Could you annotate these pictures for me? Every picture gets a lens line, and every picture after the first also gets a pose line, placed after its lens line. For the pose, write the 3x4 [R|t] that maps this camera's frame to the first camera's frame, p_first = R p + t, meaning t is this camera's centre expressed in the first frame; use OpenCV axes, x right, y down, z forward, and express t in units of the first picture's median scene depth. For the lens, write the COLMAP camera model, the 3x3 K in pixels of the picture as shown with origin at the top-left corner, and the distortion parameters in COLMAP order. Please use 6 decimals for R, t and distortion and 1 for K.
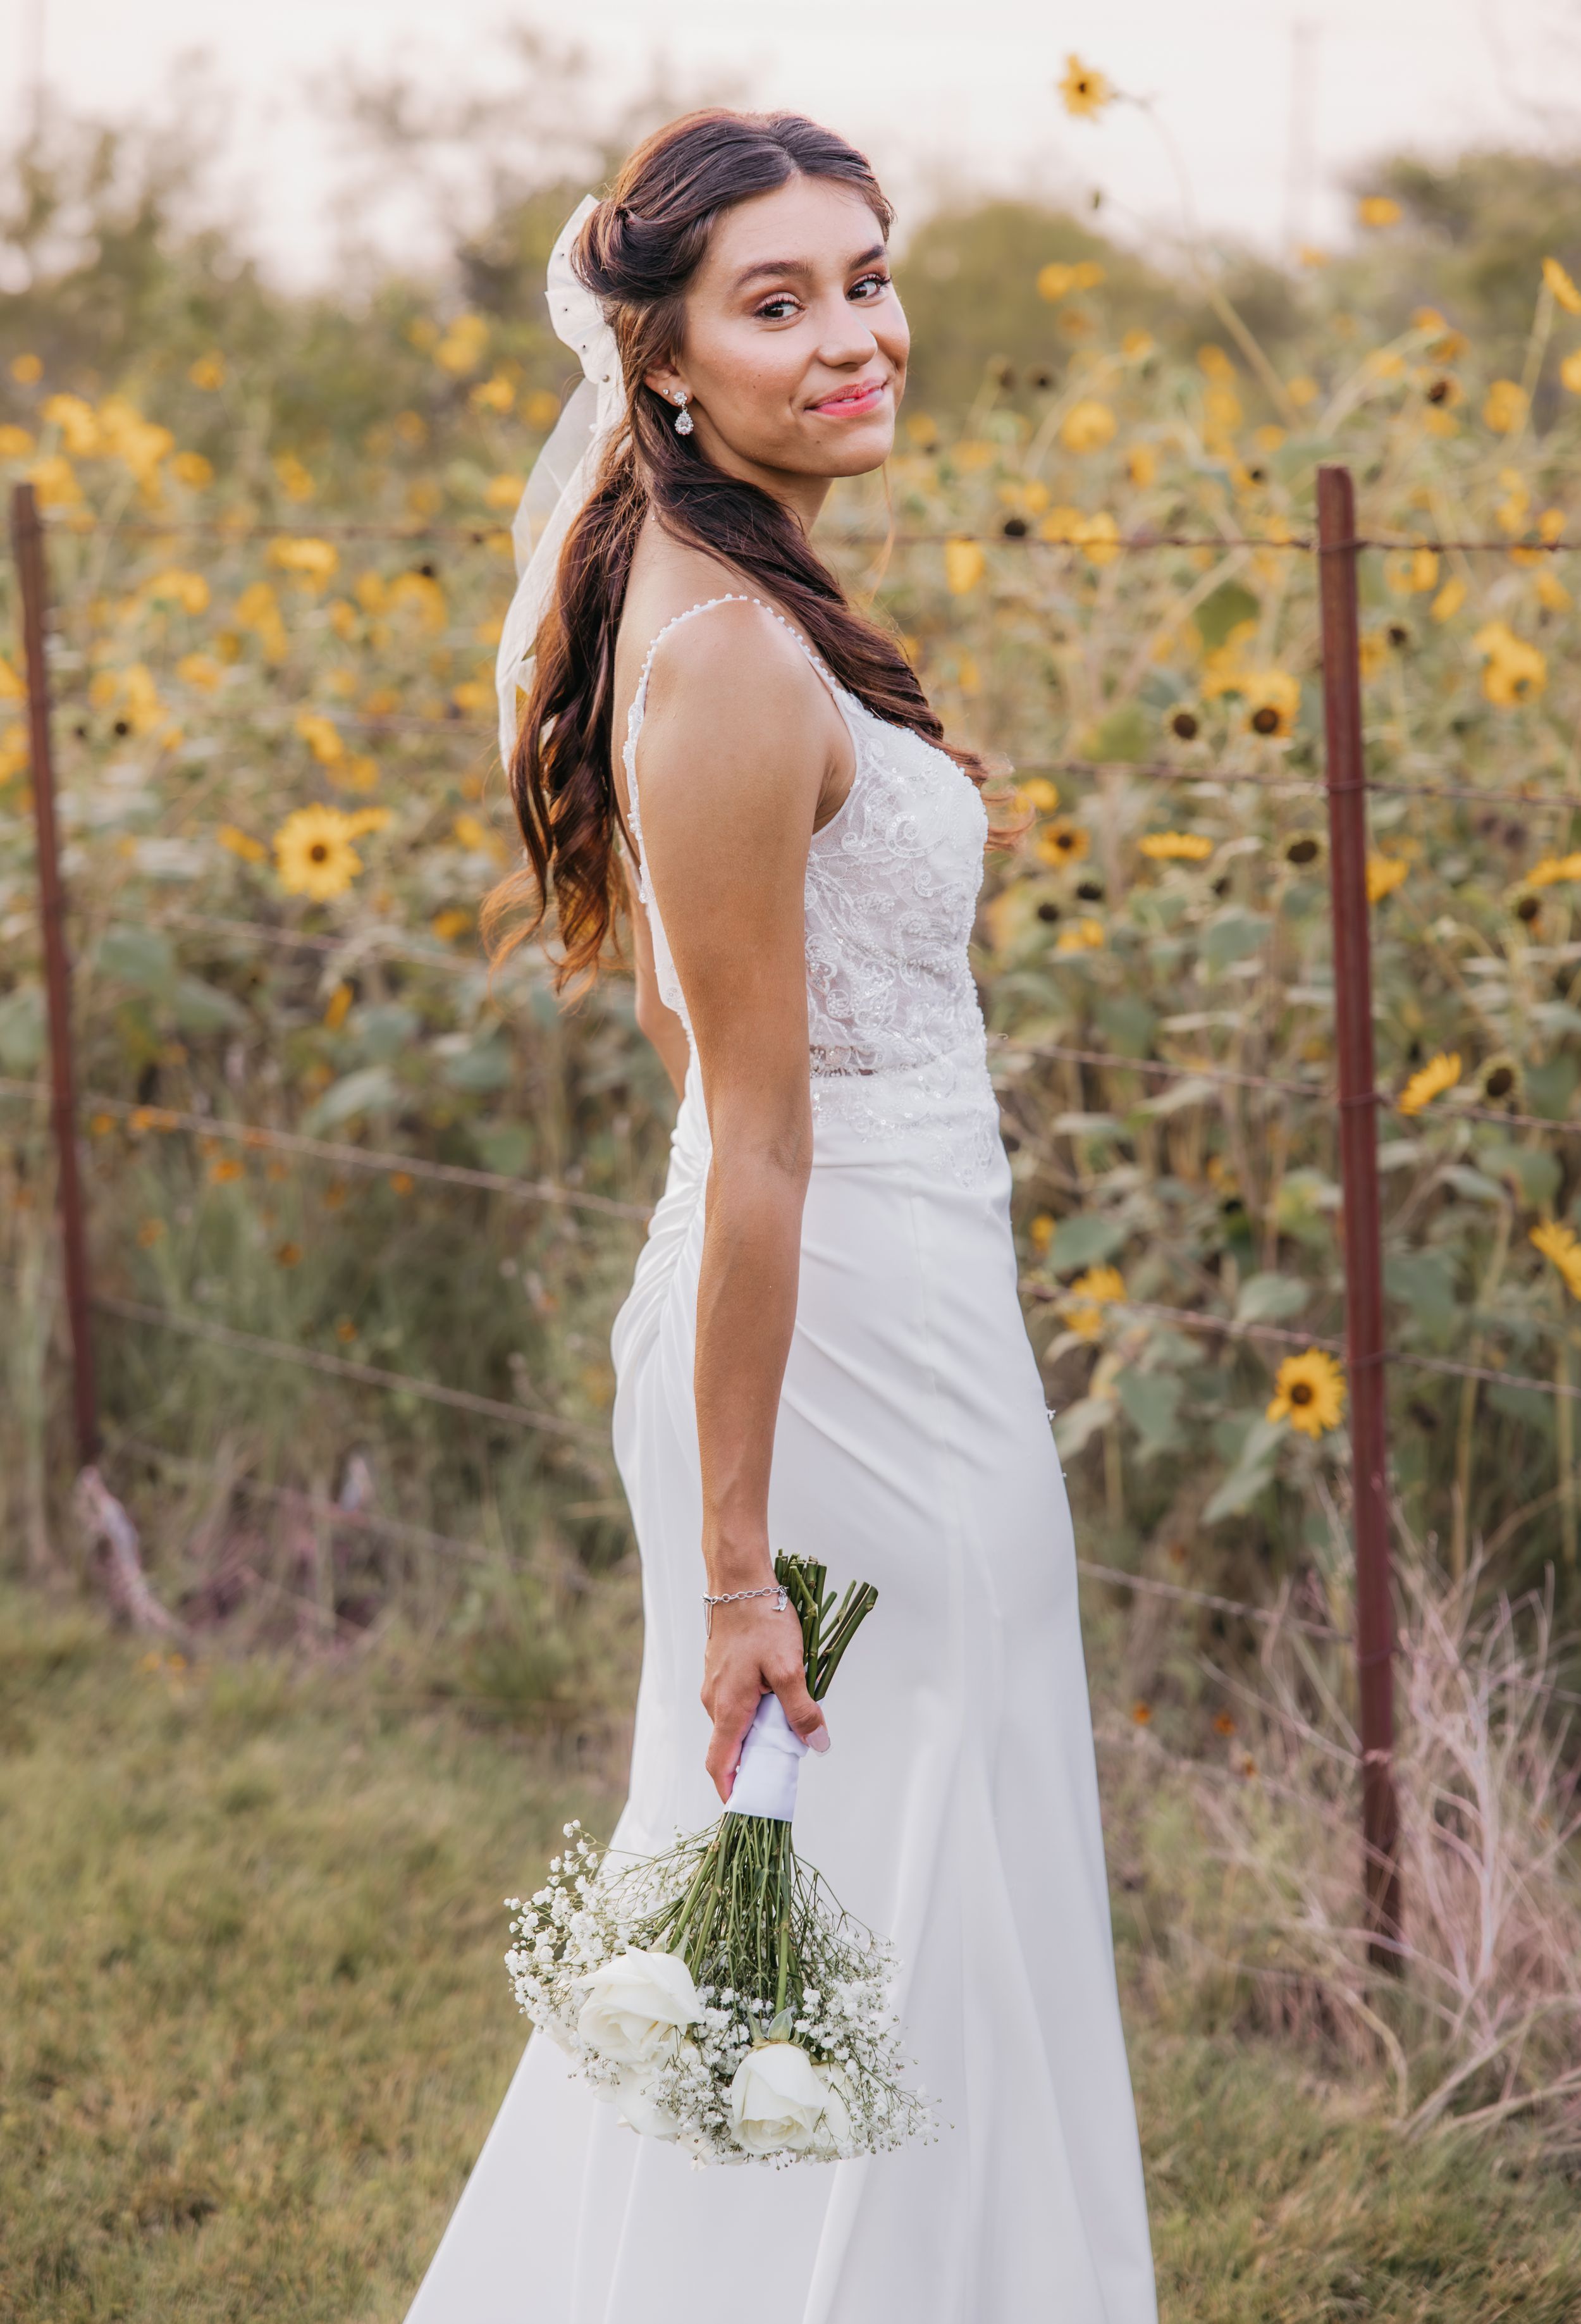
lens RADIAL K [[4545.1, 0, 790.5], [0, 4545.1, 1162.0], [0, 0, 1]] dist [-0.037456, -0.092913]
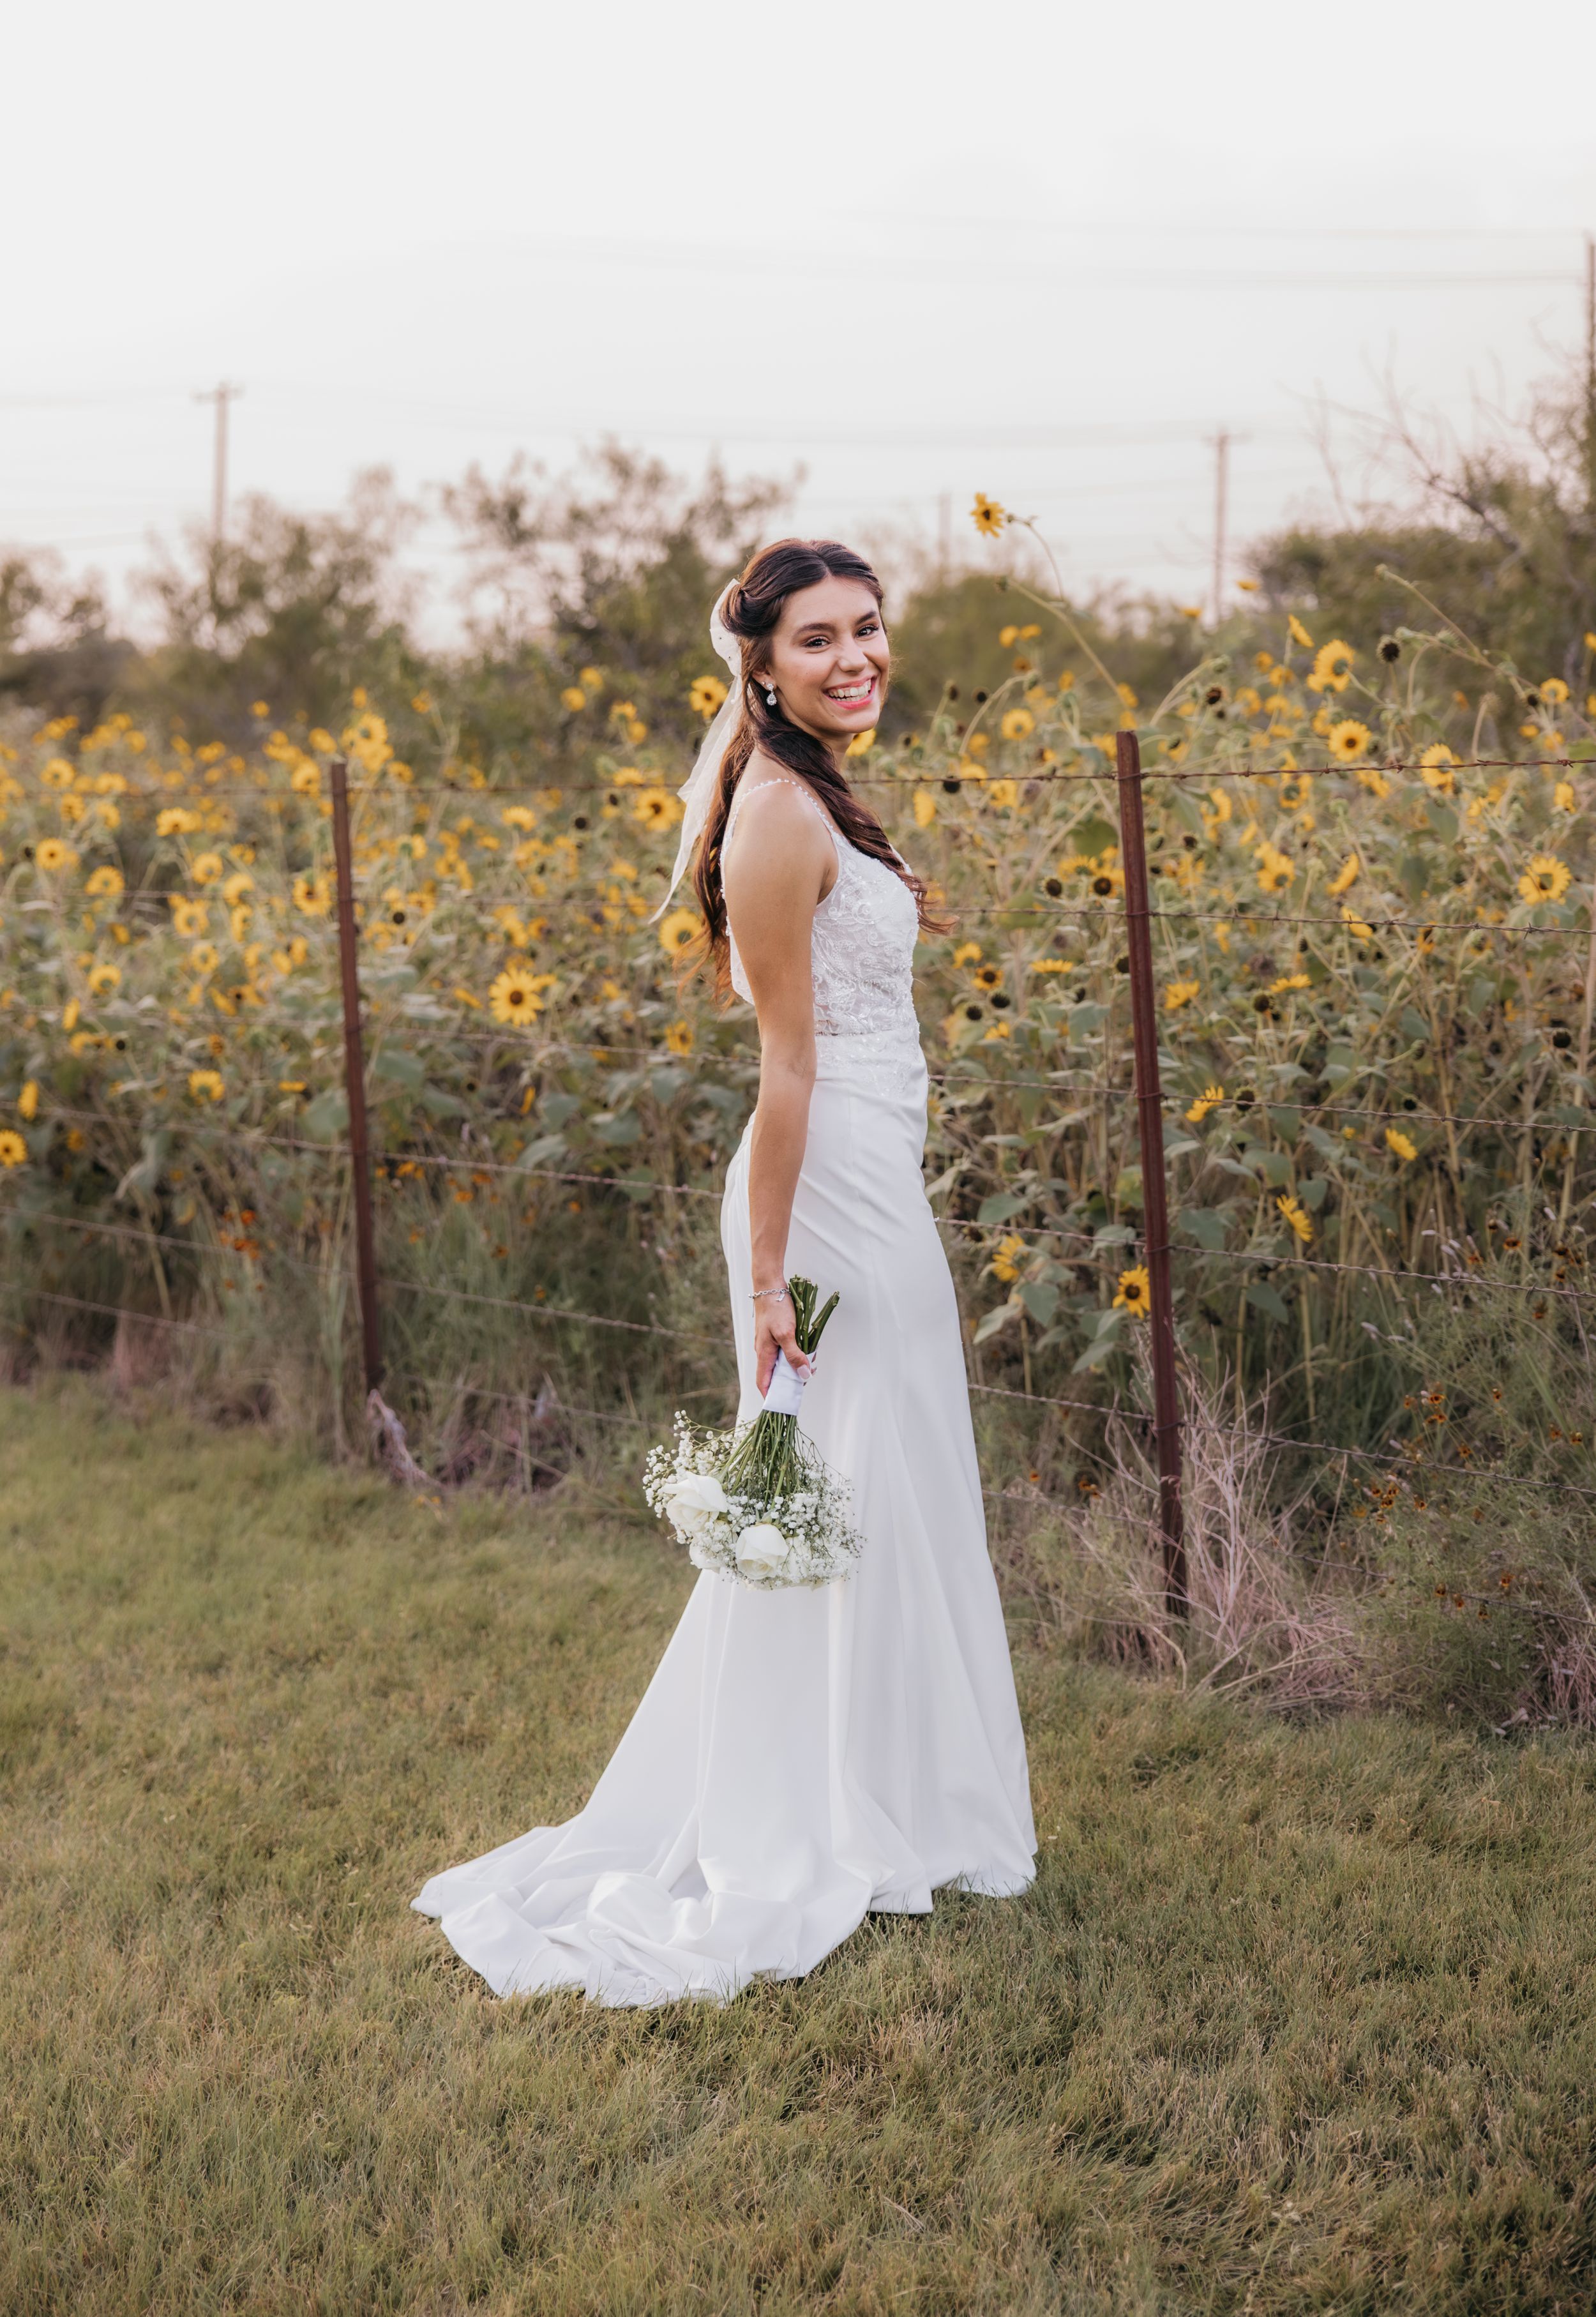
lens RADIAL K [[3903.6, 0, 798.0], [0, 3903.6, 1158.5], [0, 0, 1]] dist [-0.054369, -0.066473]
pose [[0.999928, -0.010772, -0.005331, -0.000359], [0.010429, 0.998104, -0.060664, 0.075547], [0.005975, 0.060604, 0.998144, -0.366419]]
